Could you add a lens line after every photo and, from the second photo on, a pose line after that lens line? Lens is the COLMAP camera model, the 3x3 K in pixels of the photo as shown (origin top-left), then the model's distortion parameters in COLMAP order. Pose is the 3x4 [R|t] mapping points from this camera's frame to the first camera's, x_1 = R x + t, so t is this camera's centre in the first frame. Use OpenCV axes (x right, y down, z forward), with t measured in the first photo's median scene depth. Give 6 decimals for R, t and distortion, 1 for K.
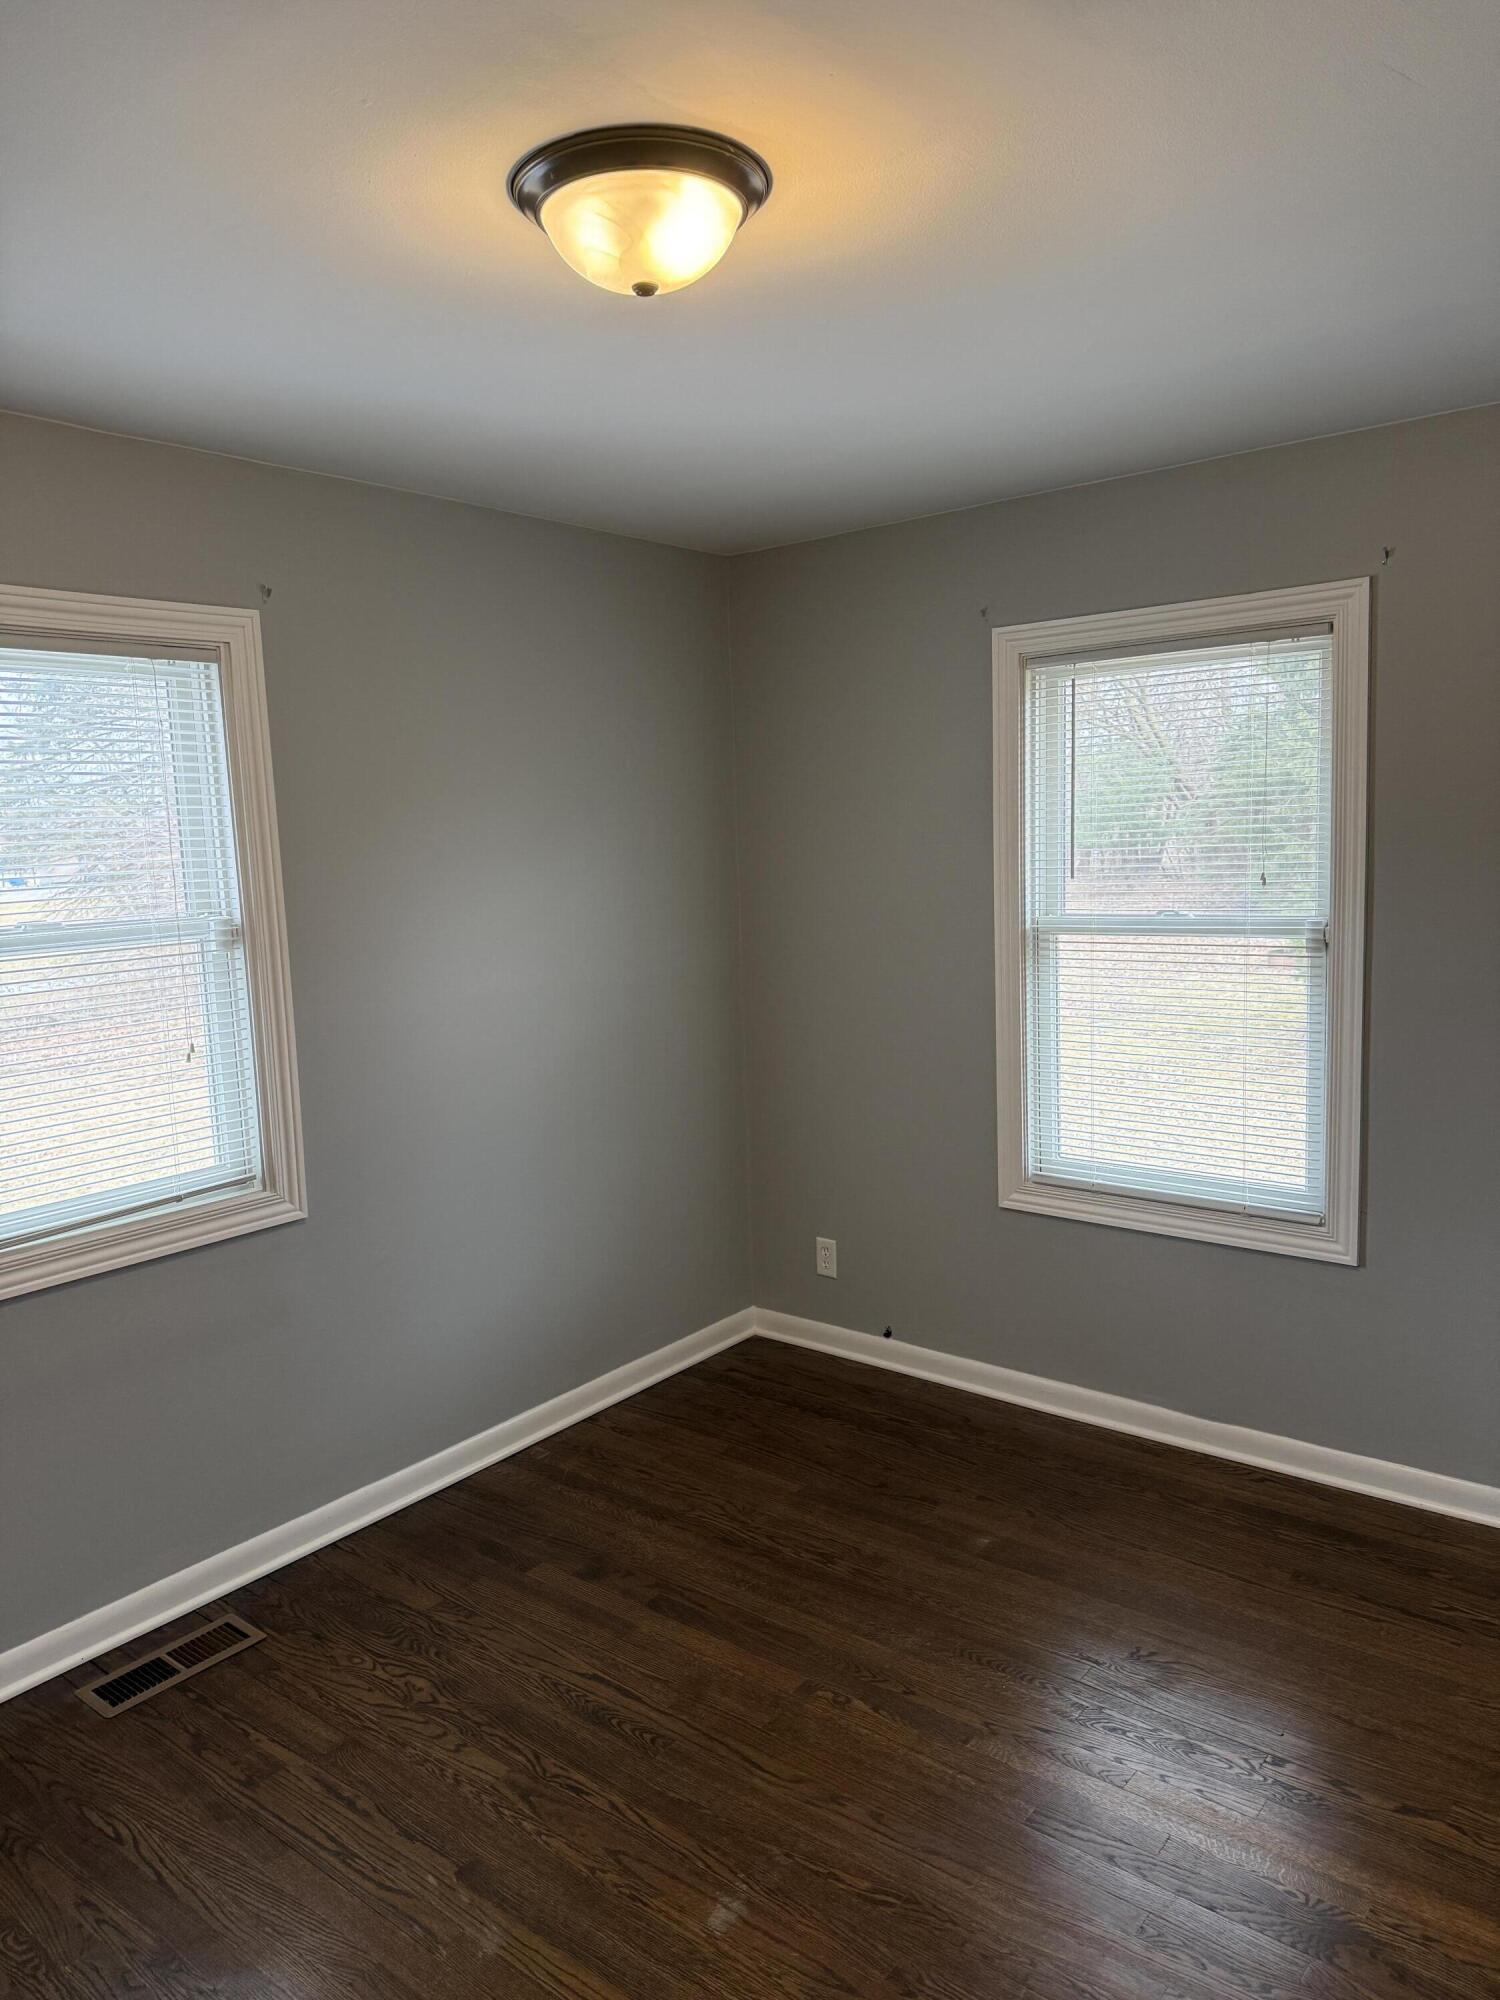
lens RADIAL K [[1372.6, 0, 750.0], [0, 1372.6, 1000.0], [0, 0, 1]] dist [0.087851, -0.157650]
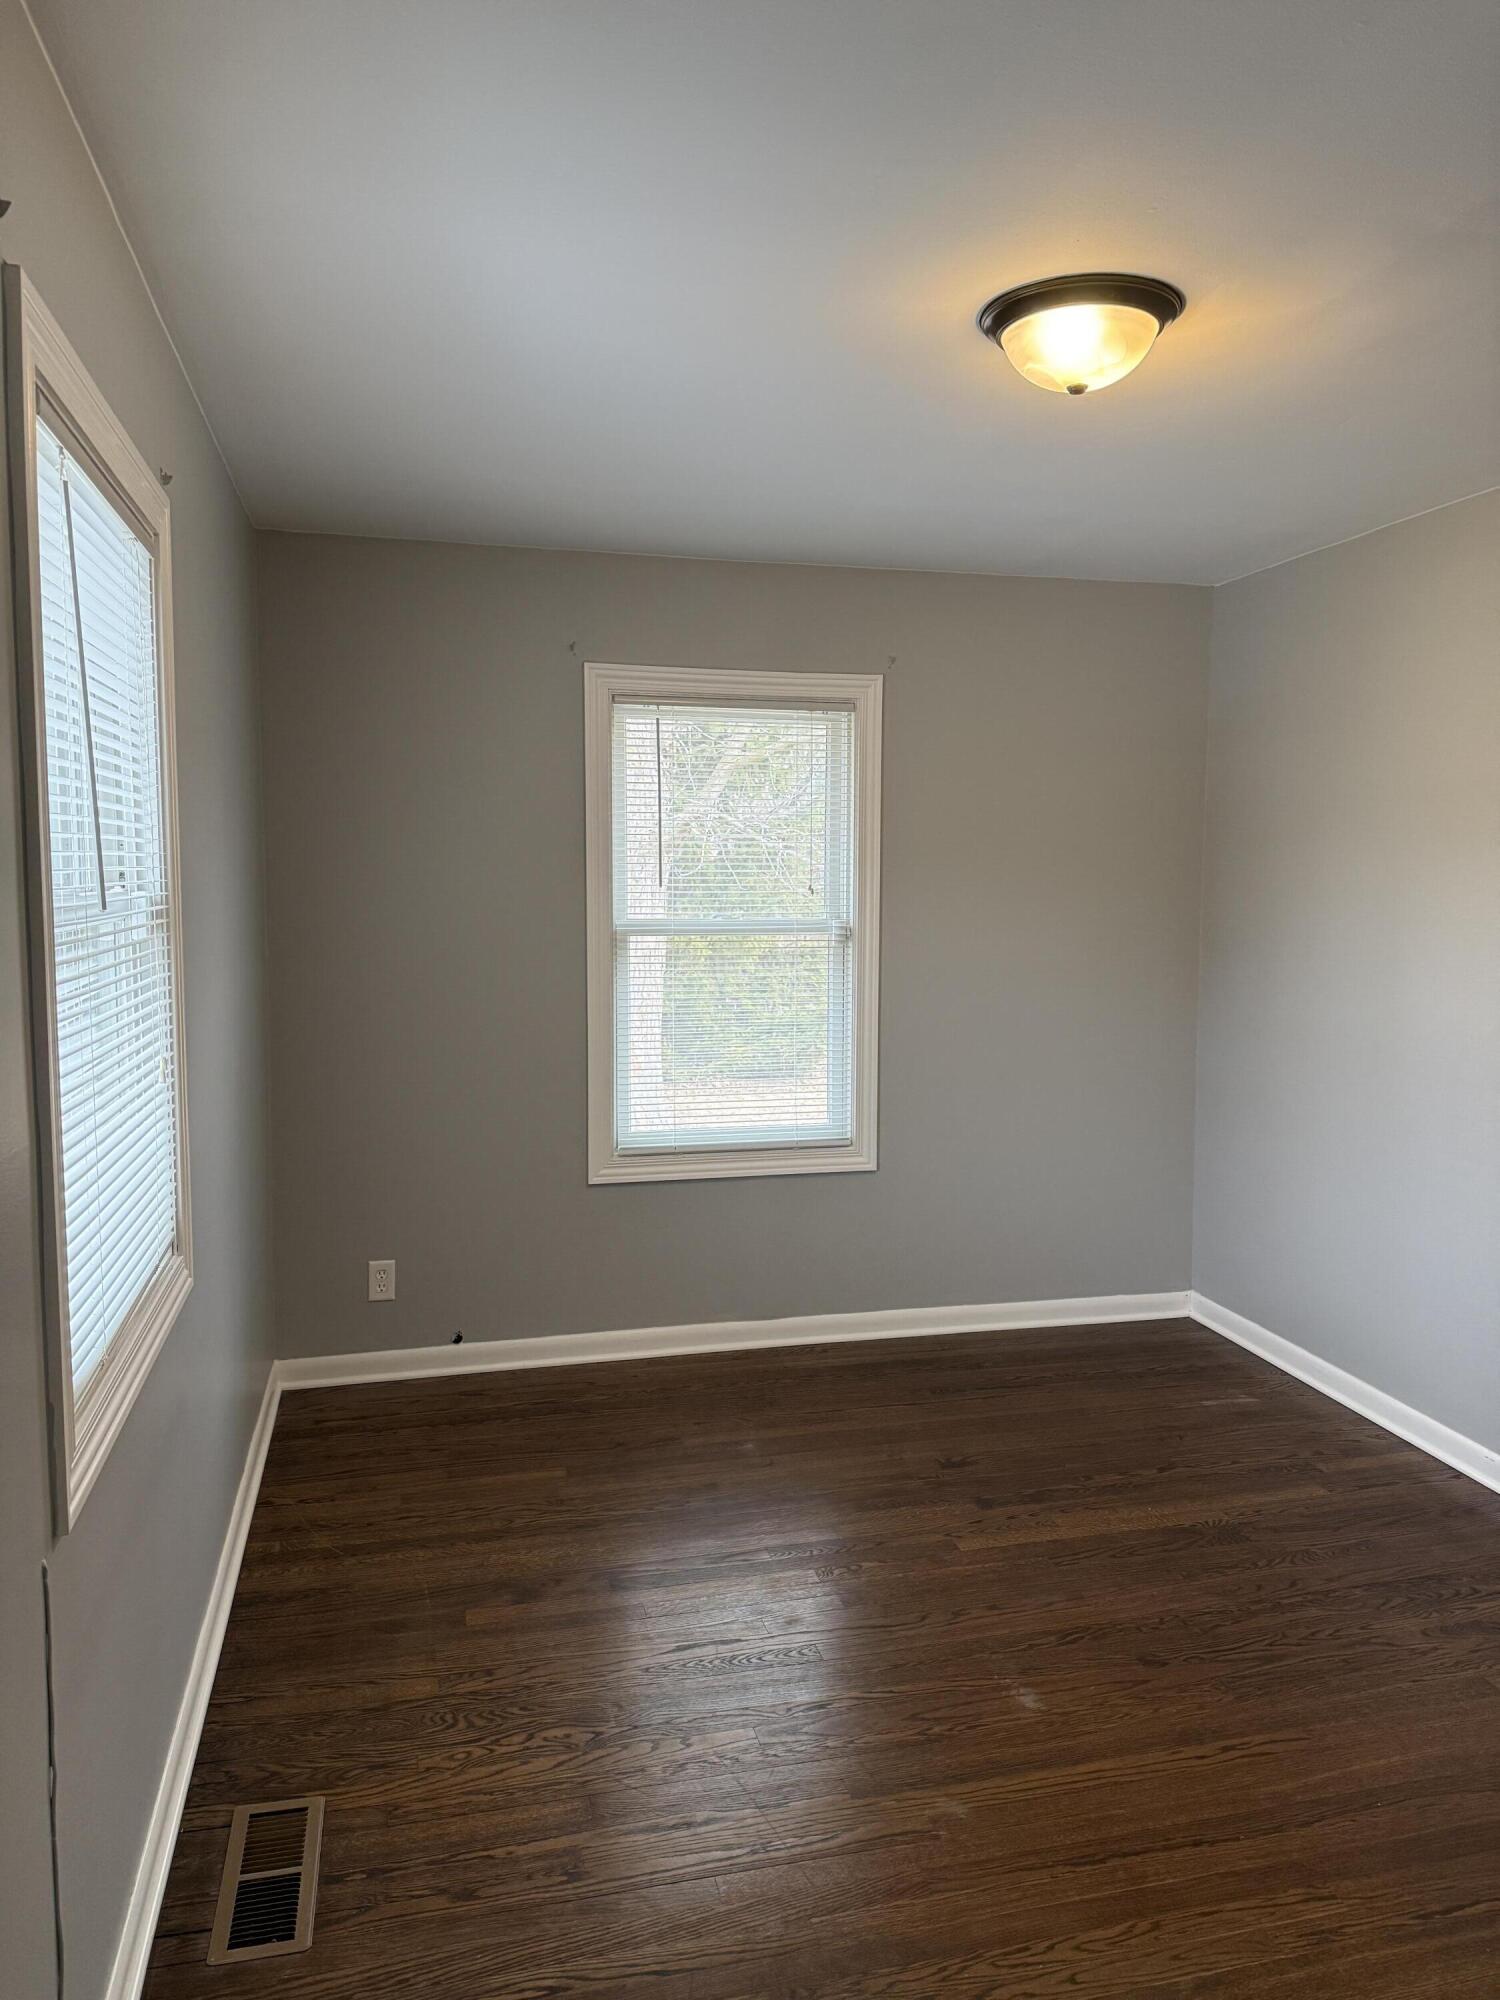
lens RADIAL K [[1376.9, 0, 750.0], [0, 1376.9, 1000.0], [0, 0, 1]] dist [0.126851, -0.175738]
pose [[0.601065, -0.035189, 0.798425, -0.663171], [0.074147, 0.997177, -0.011870, 0.027390], [-0.795753, 0.066335, 0.601977, 0.238094]]
